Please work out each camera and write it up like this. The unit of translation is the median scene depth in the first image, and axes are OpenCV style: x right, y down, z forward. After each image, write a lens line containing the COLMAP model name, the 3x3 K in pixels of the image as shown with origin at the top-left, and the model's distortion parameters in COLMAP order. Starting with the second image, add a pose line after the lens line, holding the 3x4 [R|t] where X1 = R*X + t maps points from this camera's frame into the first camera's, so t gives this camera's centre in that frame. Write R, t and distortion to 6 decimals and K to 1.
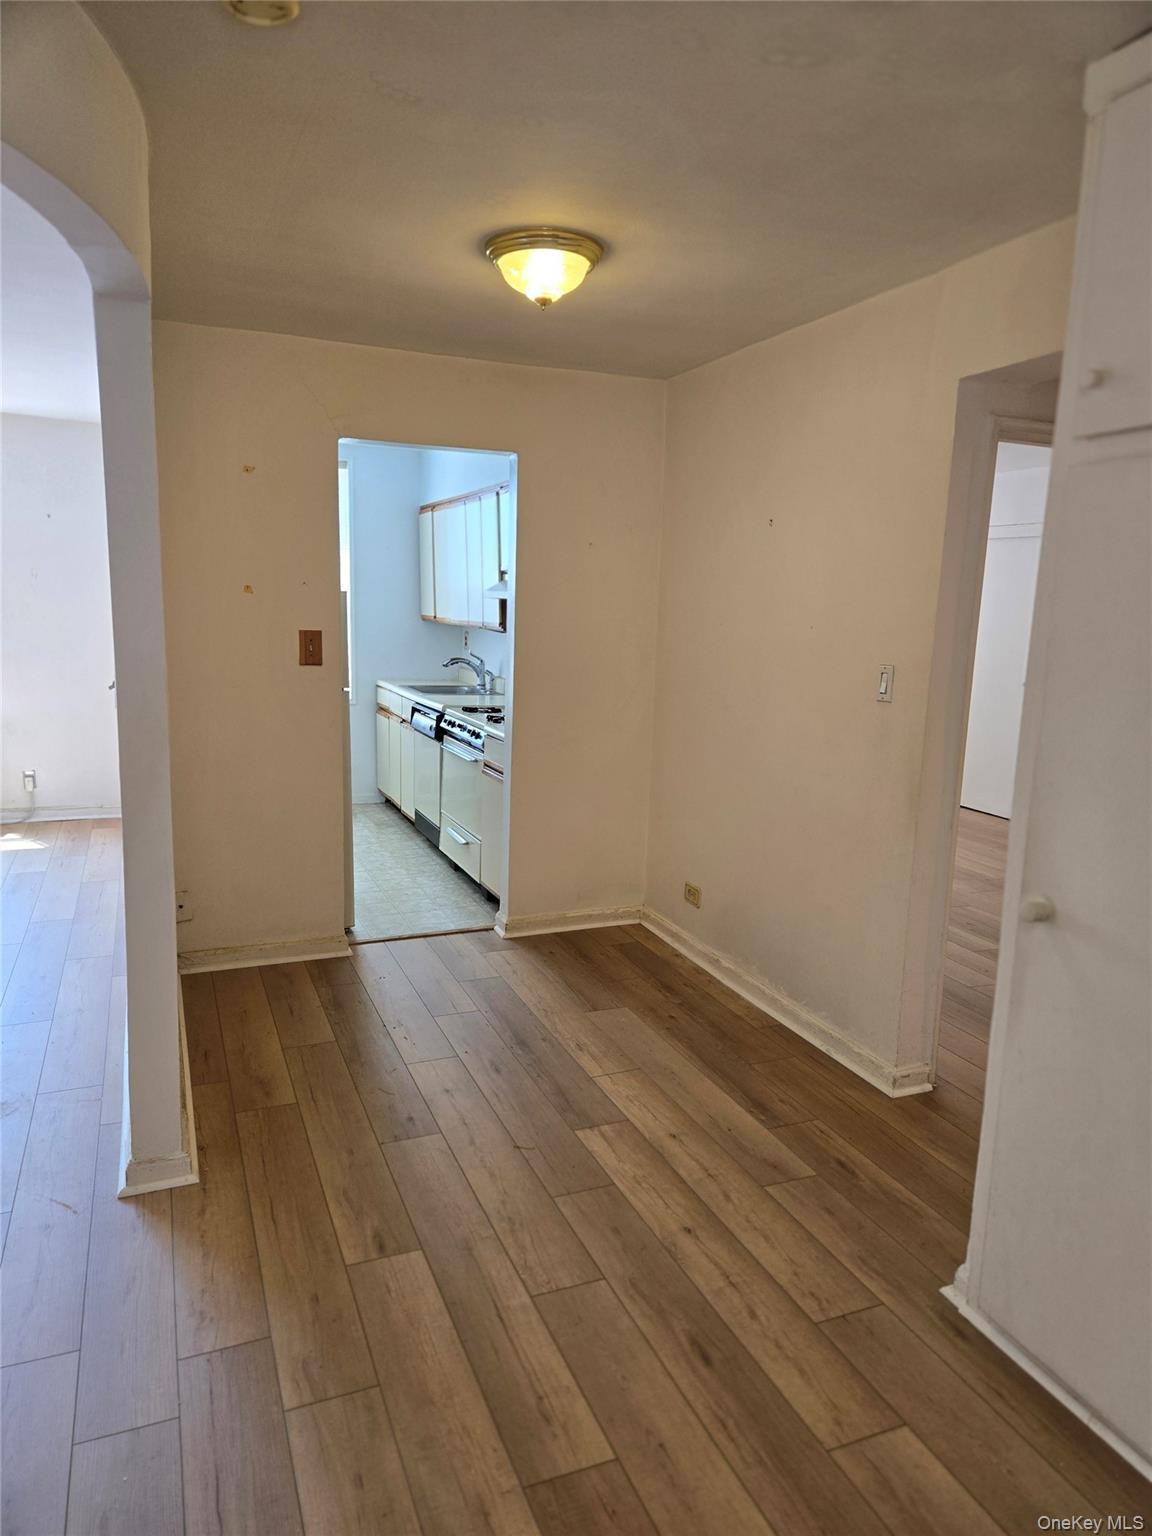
lens RADIAL K [[1028.2, 0, 578.3], [0, 1028.2, 767.8], [0, 0, 1]] dist [0.069072, -0.038286]
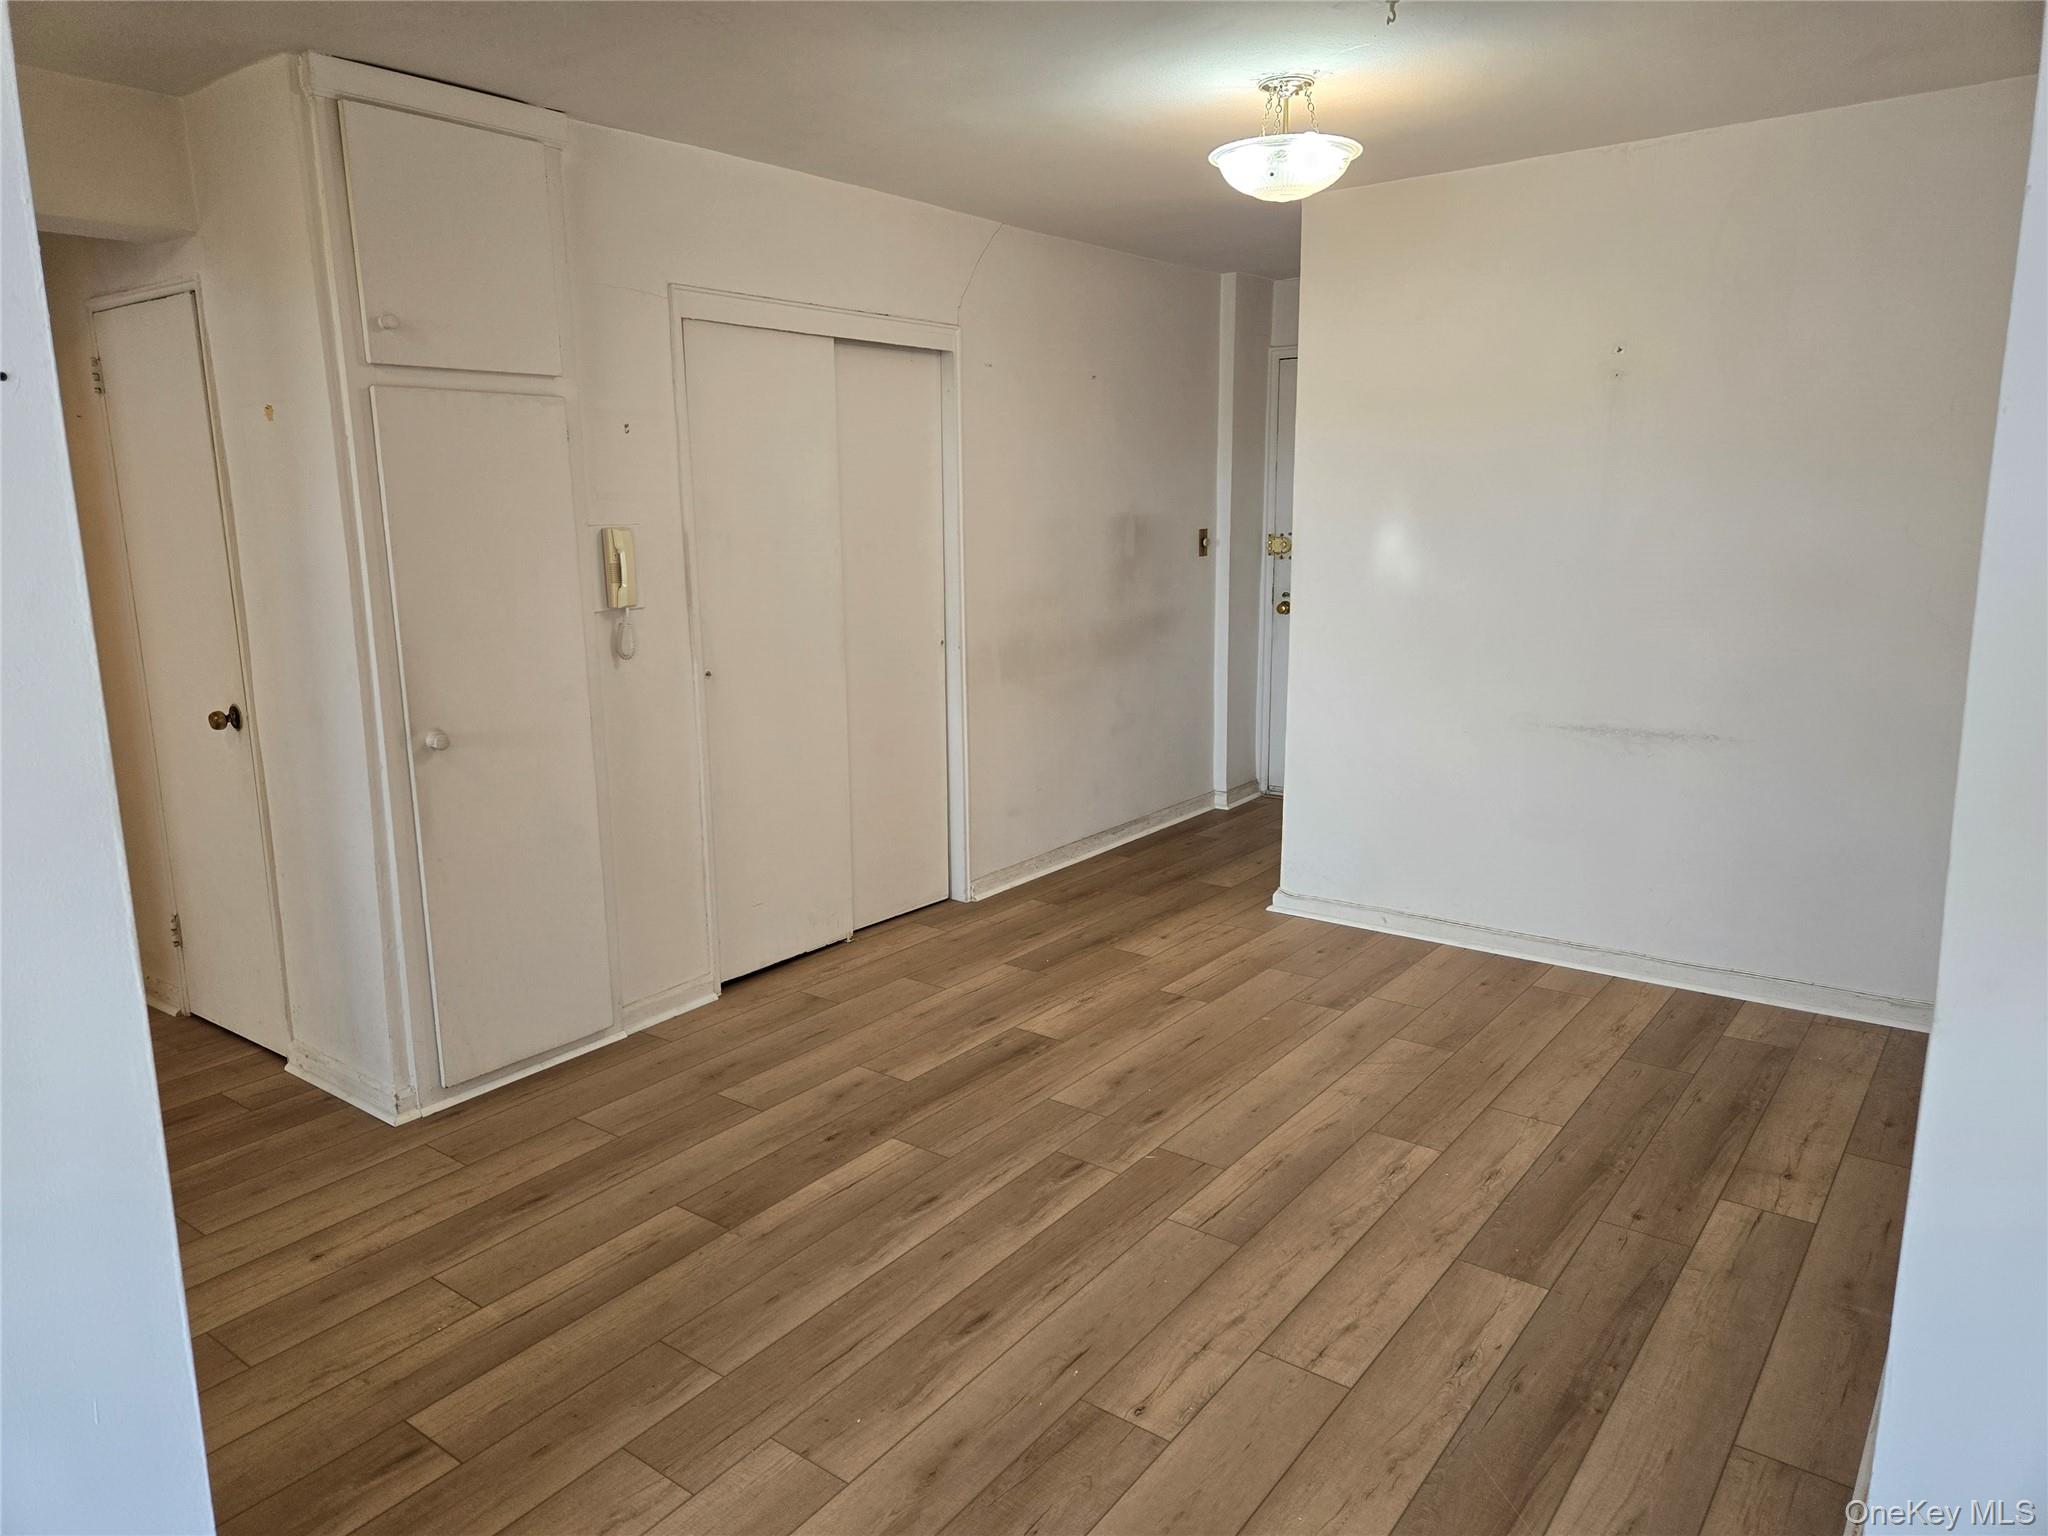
lens RADIAL K [[1371.0, 0, 1016.0], [0, 1371.0, 754.7], [0, 0, 1]] dist [0.069072, -0.038286]
pose [[-0.497325, -0.187998, 0.846950, -1.343483], [0.144620, 0.944615, 0.294597, -0.237384], [-0.855426, 0.268996, -0.442592, 1.167422]]
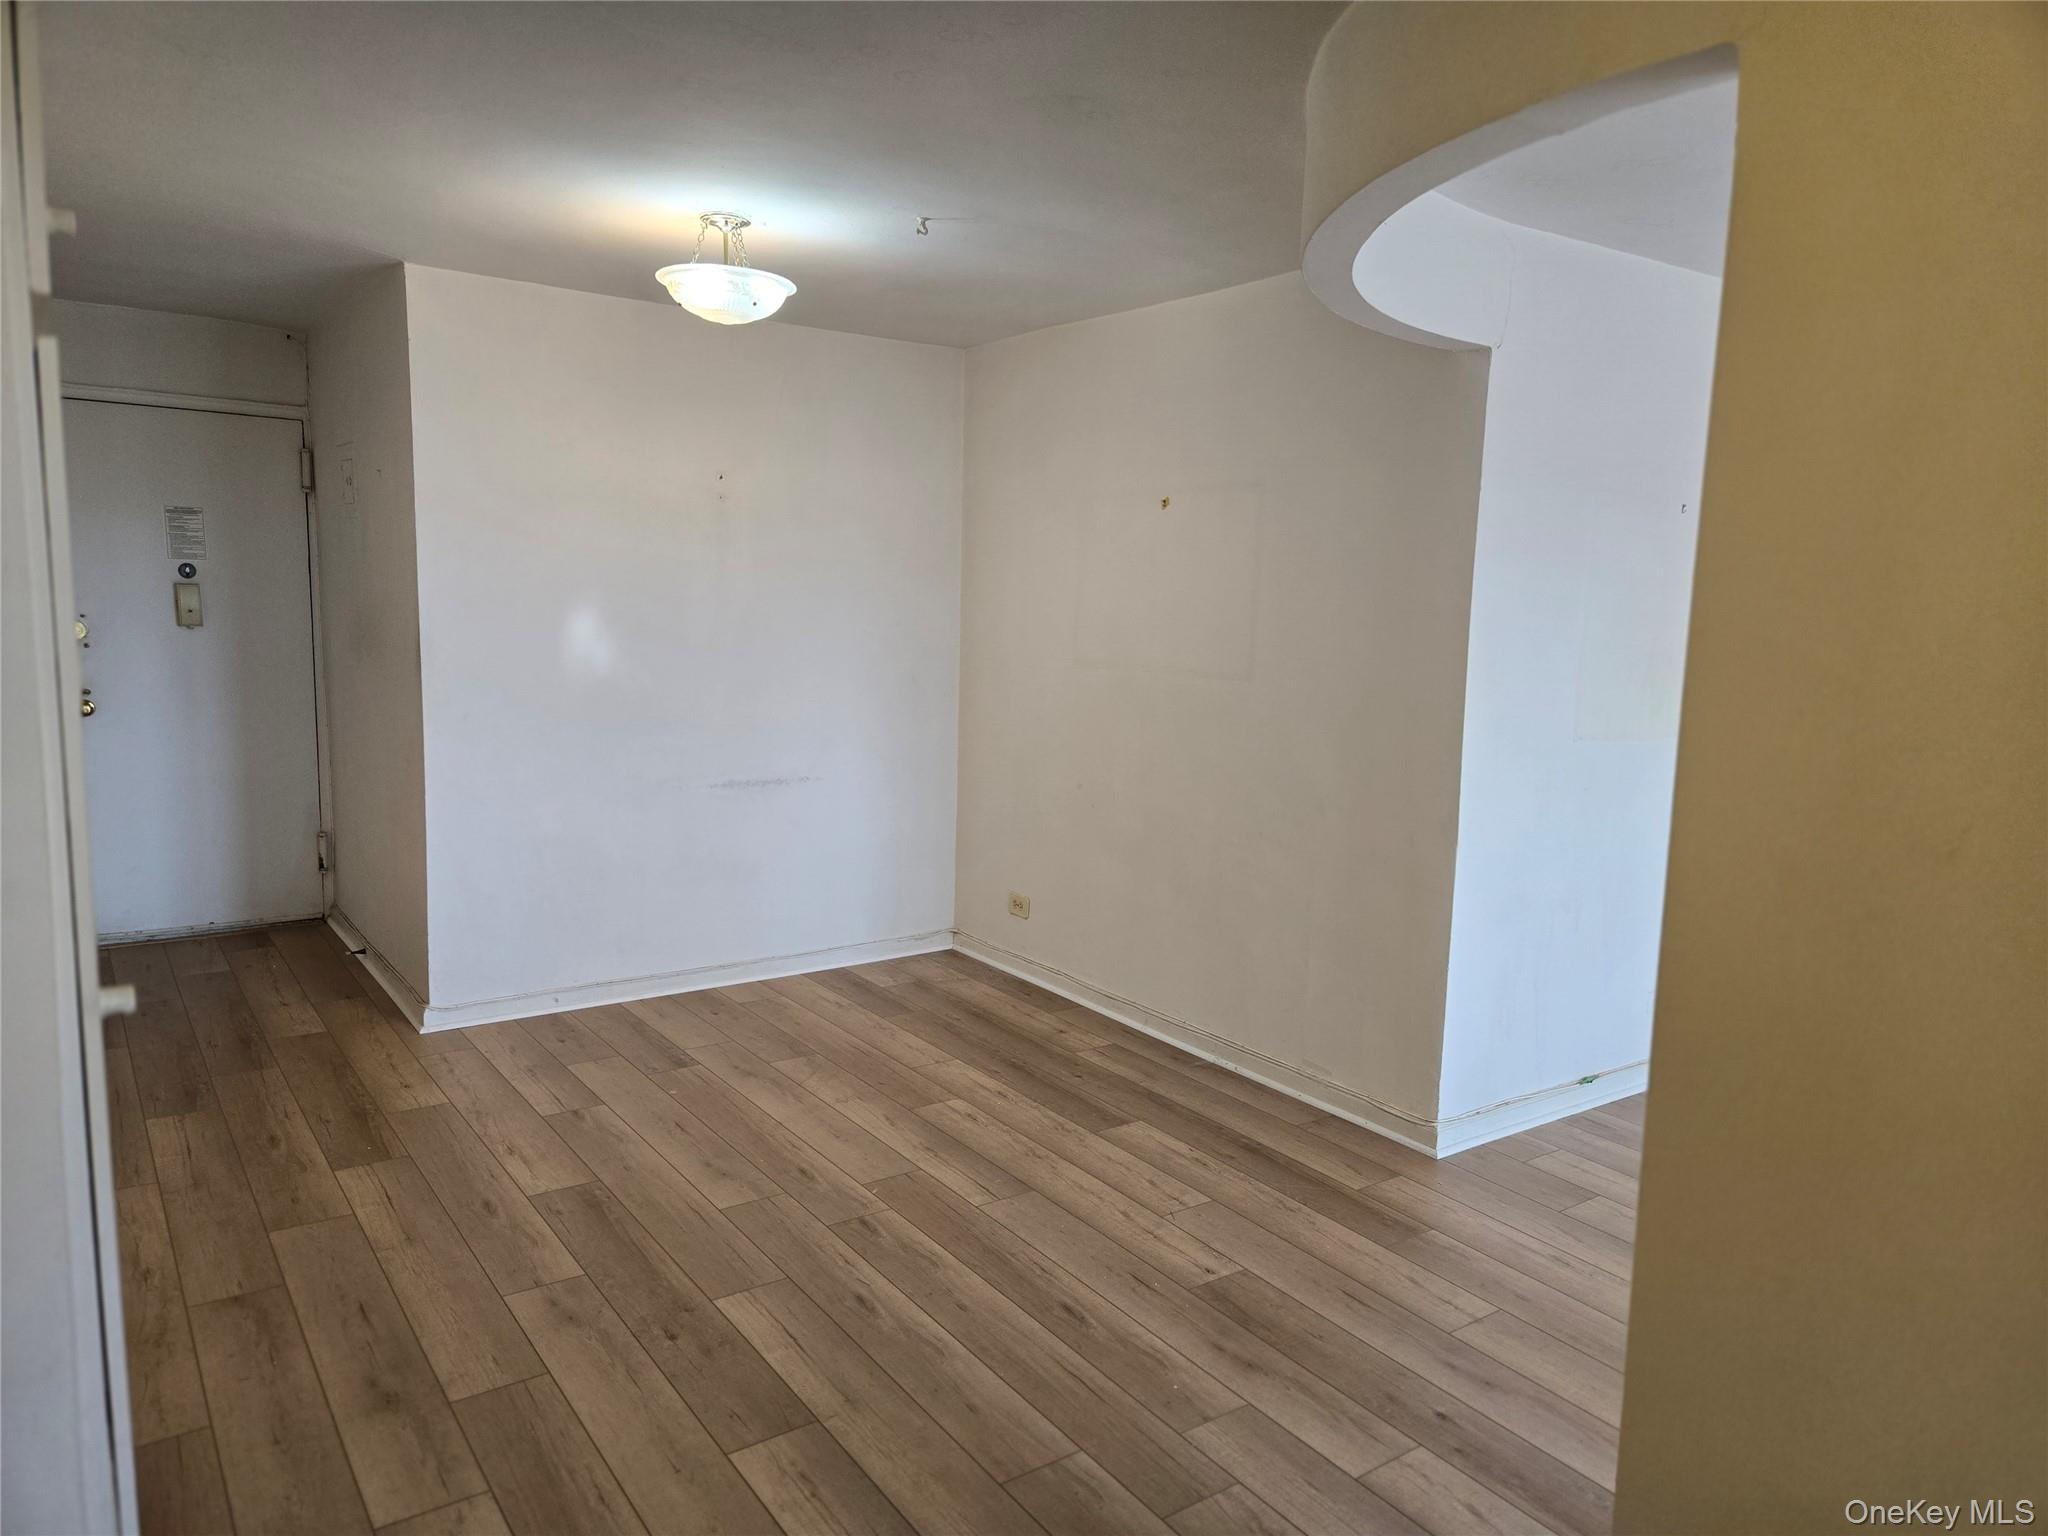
lens RADIAL K [[1371.0, 0, 1026.7], [0, 1371.0, 766.5], [0, 0, 1]] dist [0.069072, -0.038286]
pose [[-0.972629, -0.033889, -0.229877, 0.080570], [-0.099308, 0.955028, 0.279391, -0.328885], [0.210071, 0.294572, -0.932254, 1.971186]]
